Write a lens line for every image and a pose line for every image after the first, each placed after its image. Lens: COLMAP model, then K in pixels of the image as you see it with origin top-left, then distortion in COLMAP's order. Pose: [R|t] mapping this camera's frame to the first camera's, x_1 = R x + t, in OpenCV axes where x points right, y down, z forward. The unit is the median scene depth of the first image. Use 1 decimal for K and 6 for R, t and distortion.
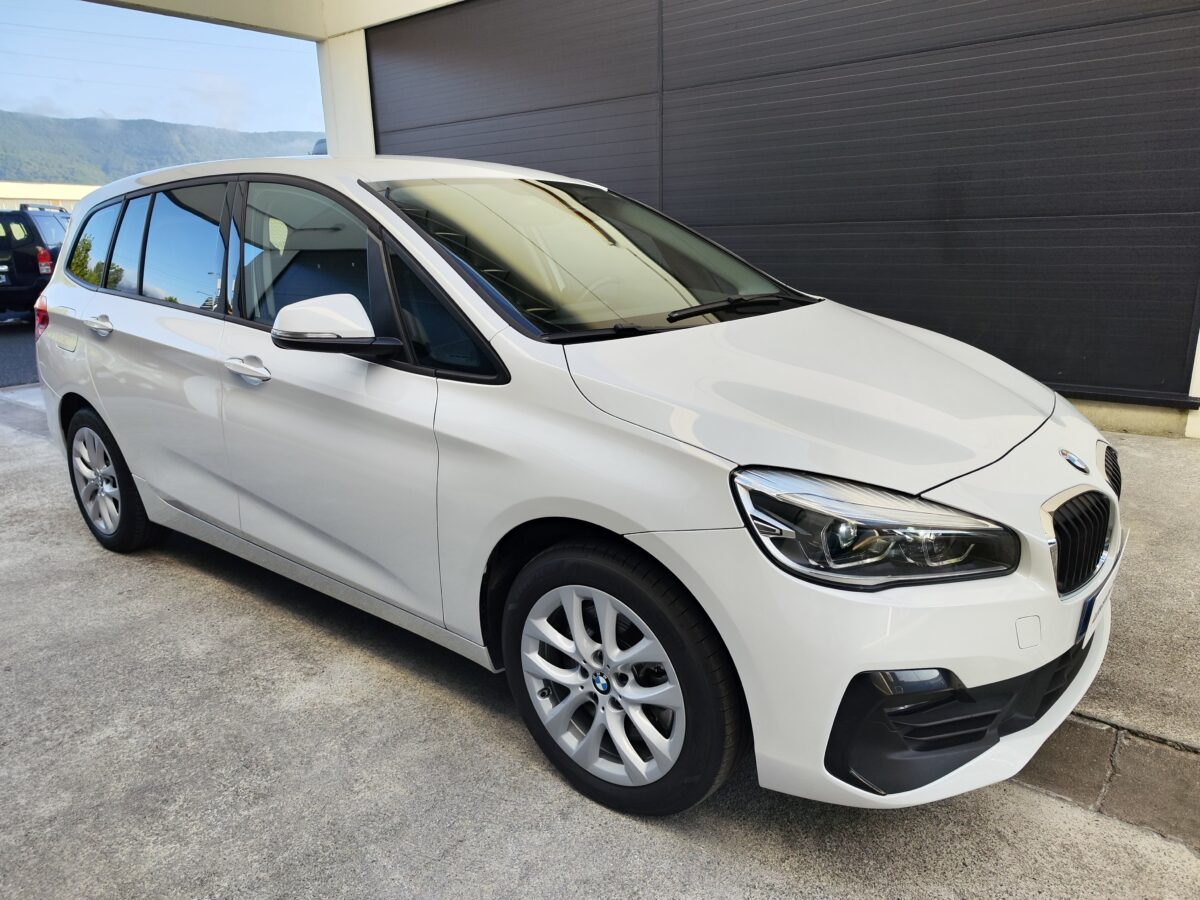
lens RADIAL K [[823.8, 0, 606.0], [0, 823.8, 453.9], [0, 0, 1]] dist [-0.003511, 0.000559]
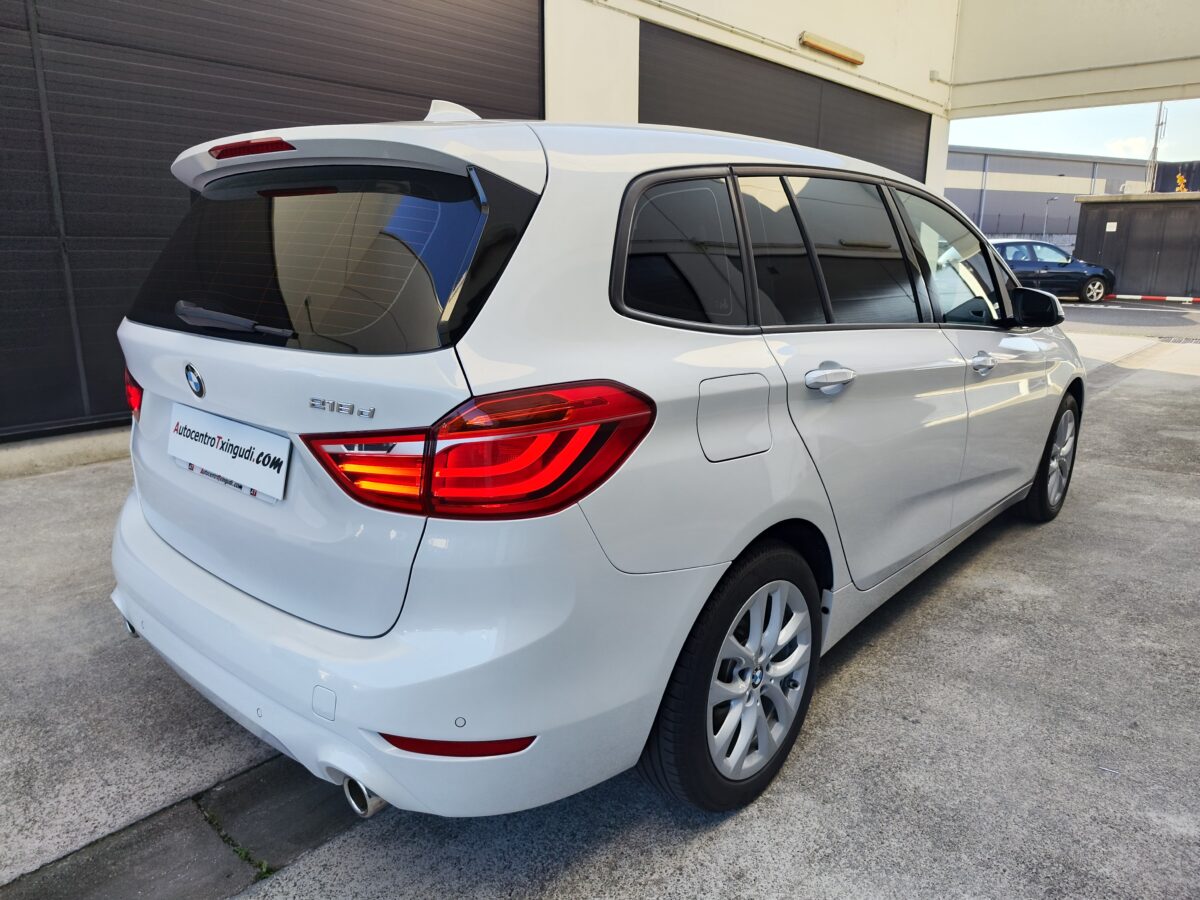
lens RADIAL K [[823.8, 0, 606.0], [0, 823.8, 453.9], [0, 0, 1]] dist [-0.003511, 0.000559]
pose [[0.044034, -0.221898, 0.974075, -1.492643], [0.259978, 0.943973, 0.203289, -0.329280], [-0.964610, 0.244286, 0.099255, 1.337325]]
